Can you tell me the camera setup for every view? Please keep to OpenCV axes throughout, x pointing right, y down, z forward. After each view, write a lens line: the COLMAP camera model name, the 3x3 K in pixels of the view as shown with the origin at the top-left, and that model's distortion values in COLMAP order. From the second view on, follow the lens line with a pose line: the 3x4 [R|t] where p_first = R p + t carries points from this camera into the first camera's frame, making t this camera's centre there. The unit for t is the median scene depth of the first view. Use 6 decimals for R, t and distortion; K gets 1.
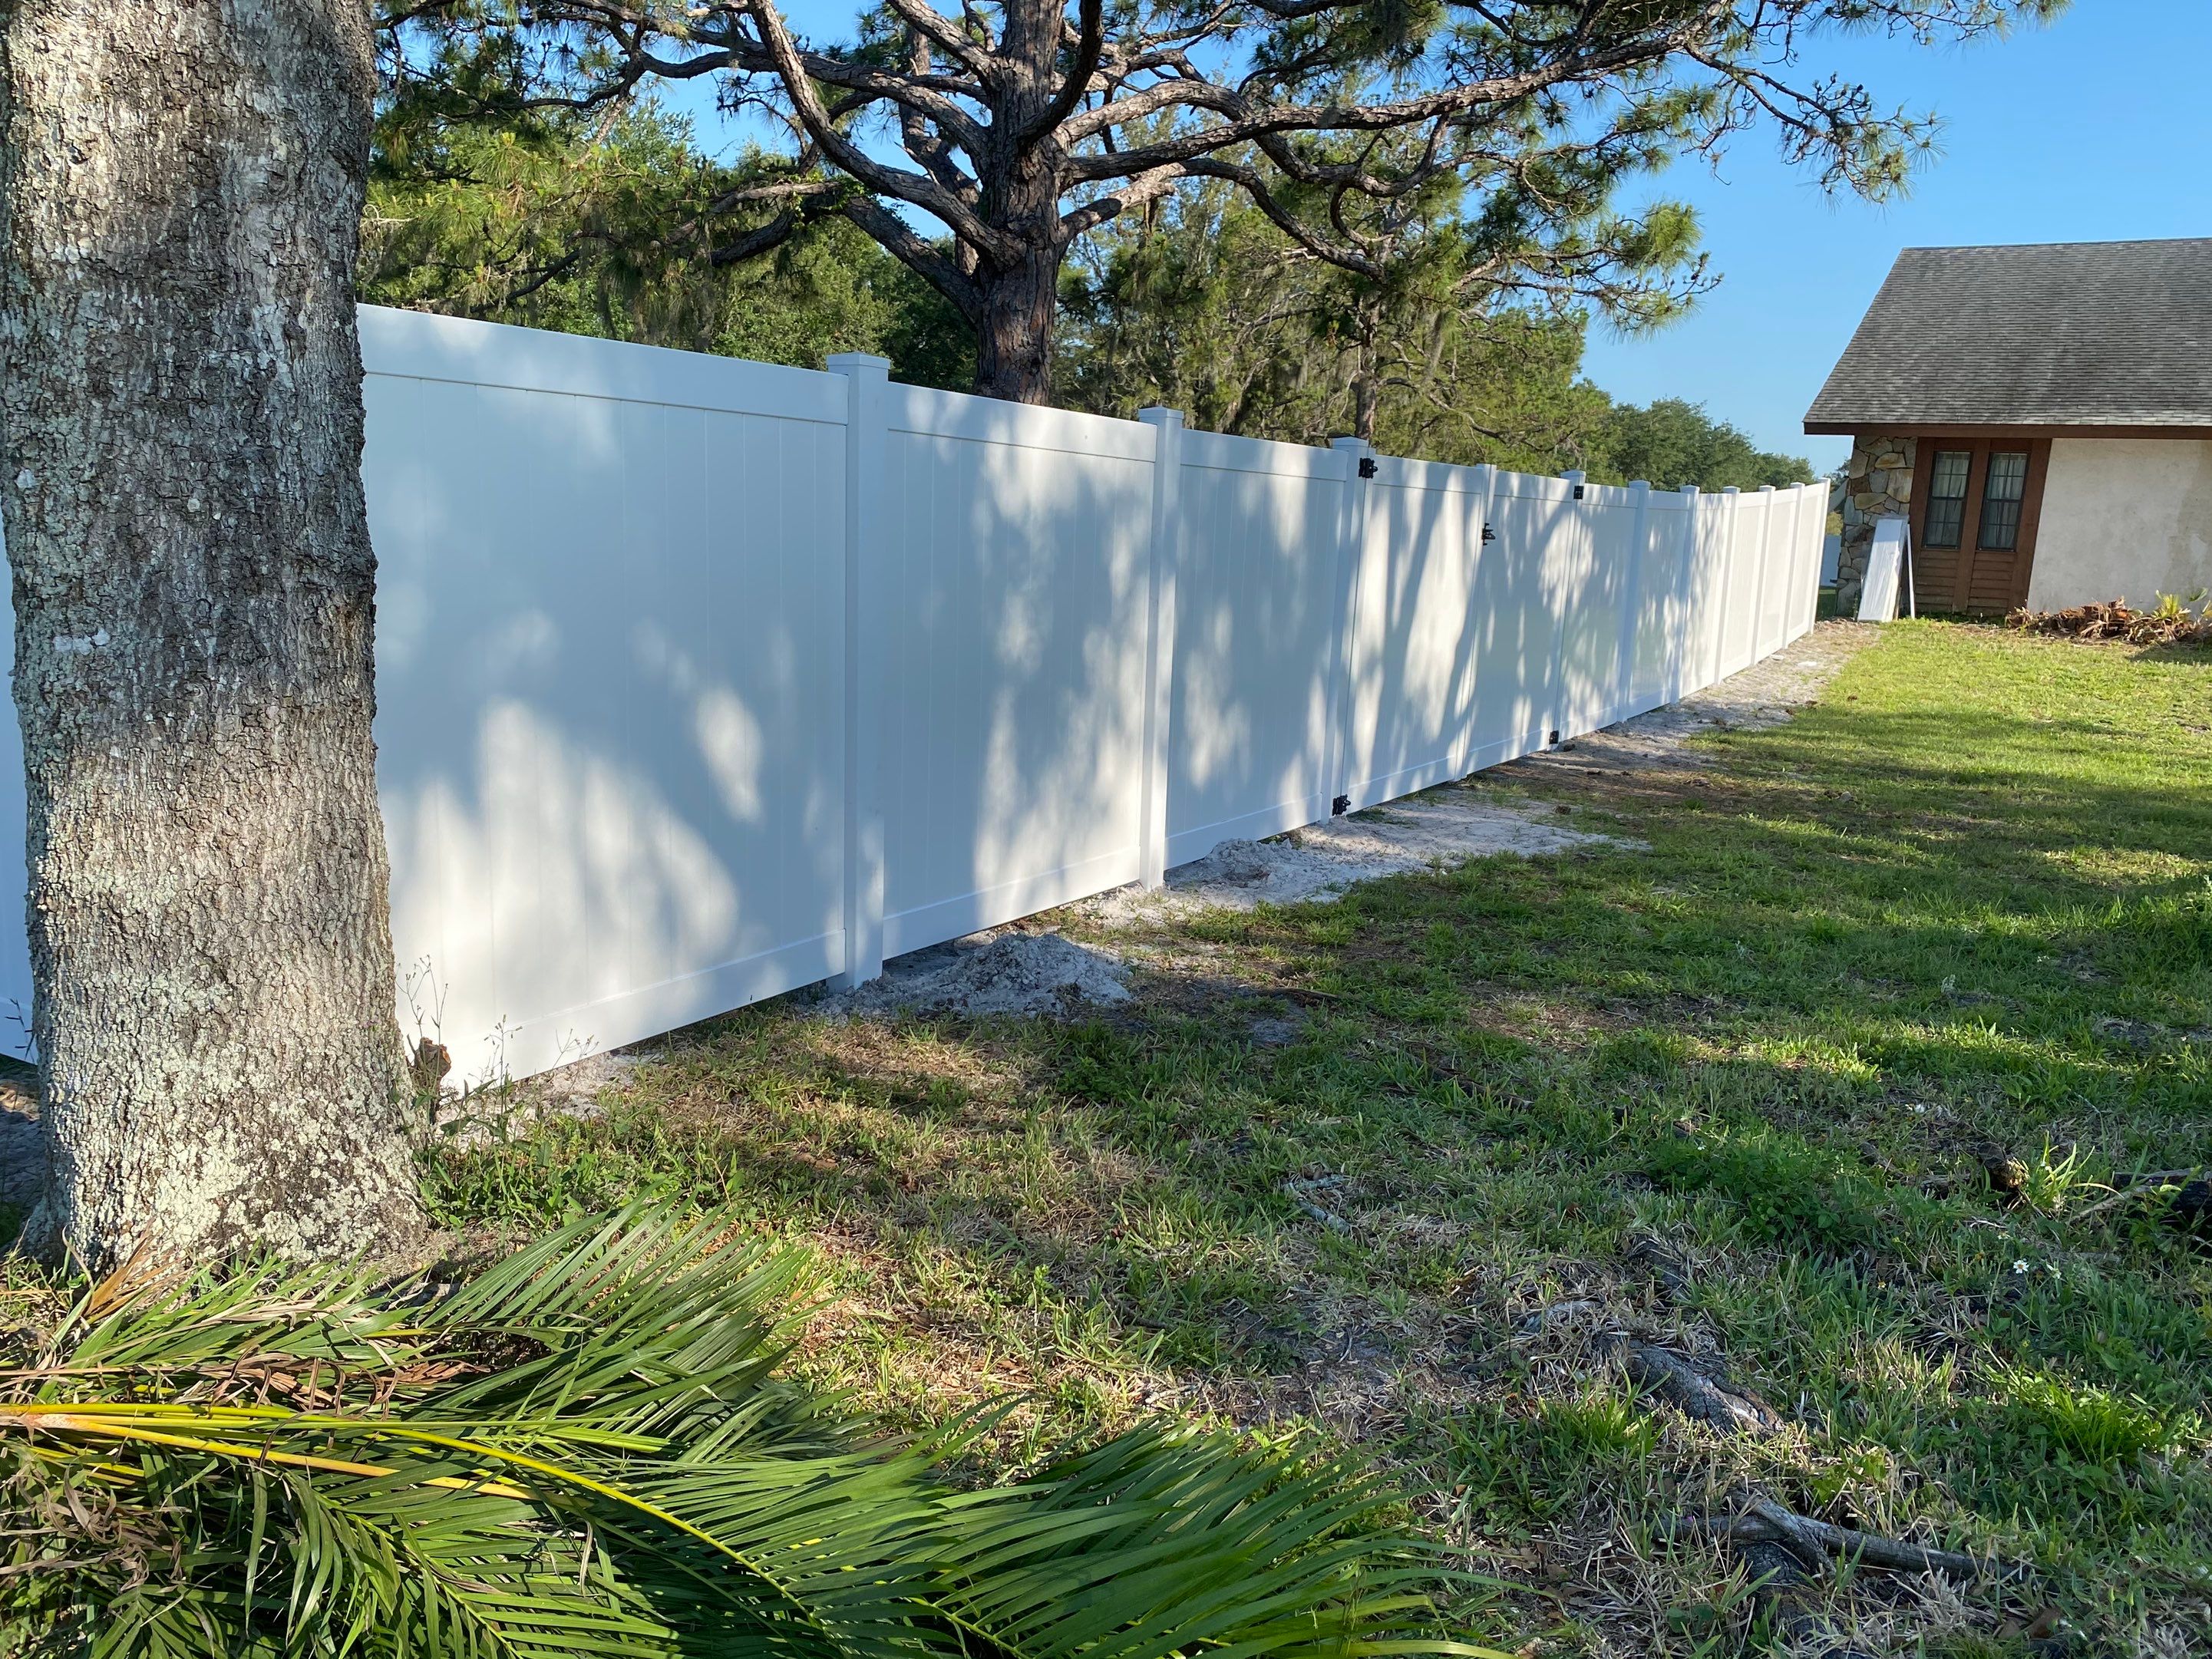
lens RADIAL K [[1699.7, 0, 1106.3], [0, 1699.7, 814.8], [0, 0, 1]] dist [0.022952, -0.007210]
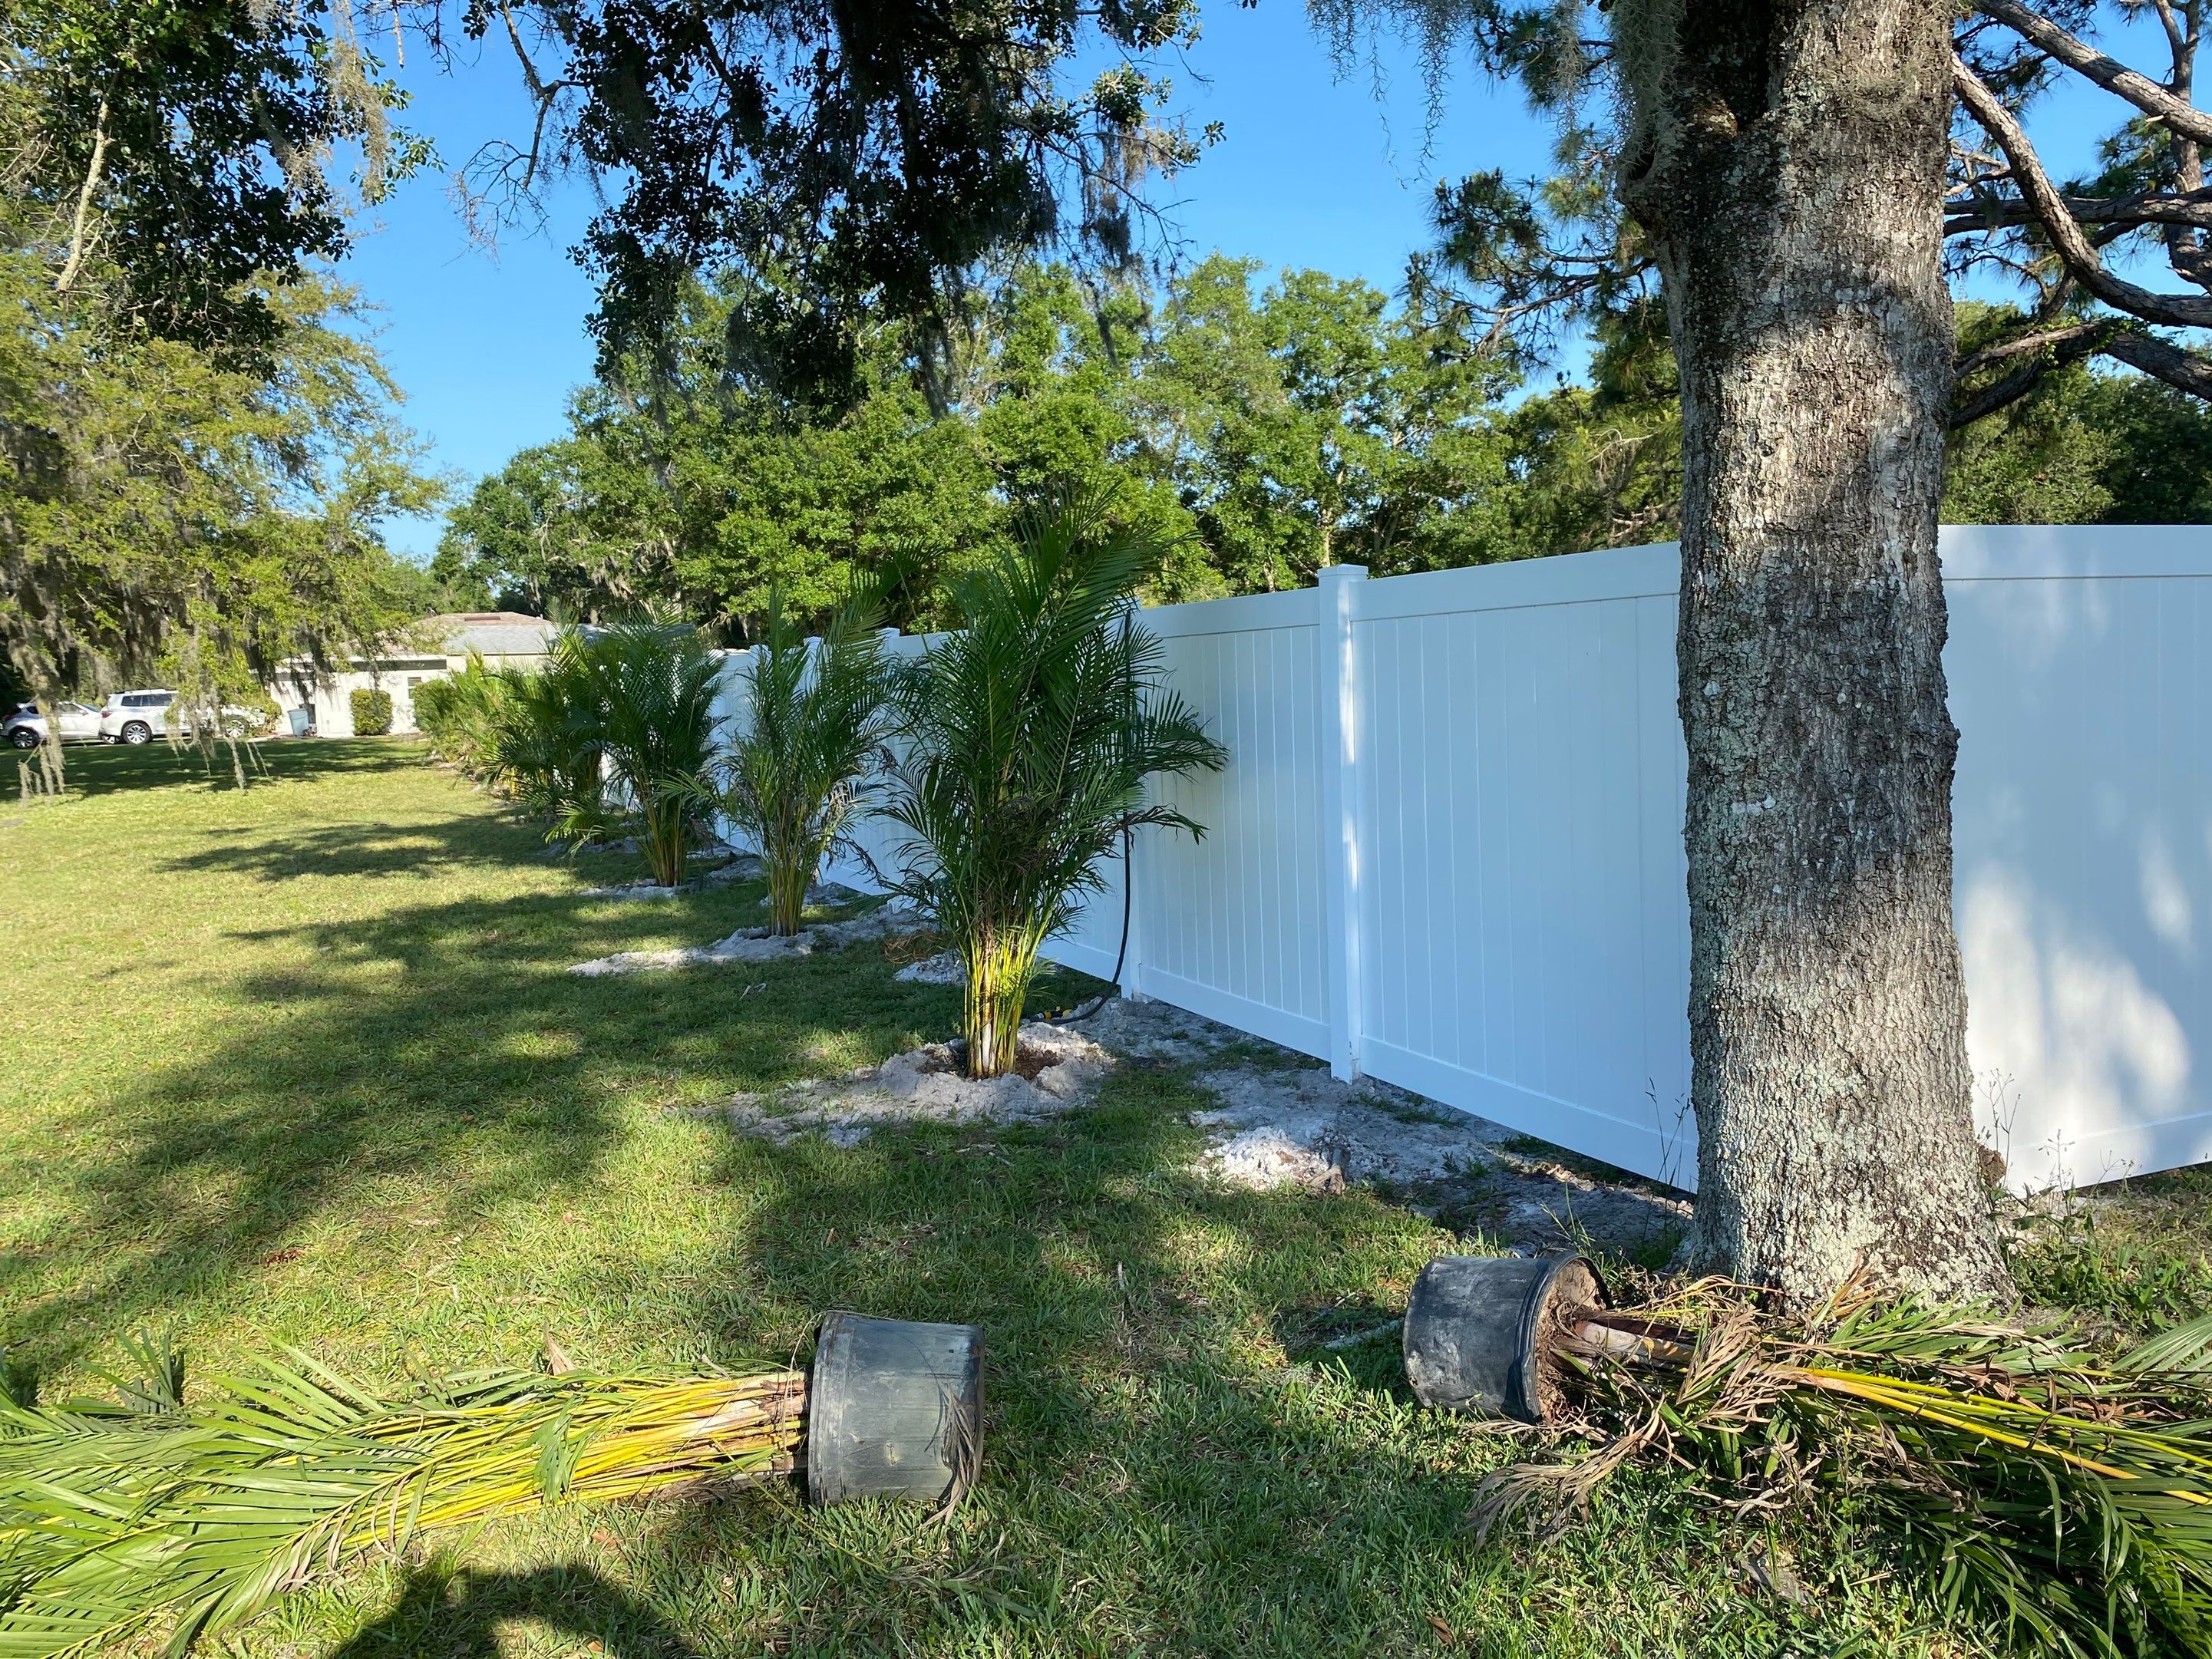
lens RADIAL K [[1699.7, 0, 1106.3], [0, 1699.7, 814.8], [0, 0, 1]] dist [0.022952, -0.007210]
pose [[0.797540, -0.027876, -0.602622, -0.199010], [-0.035206, 0.995079, -0.092622, 0.044988], [0.602238, 0.095086, 0.792633, -0.343499]]
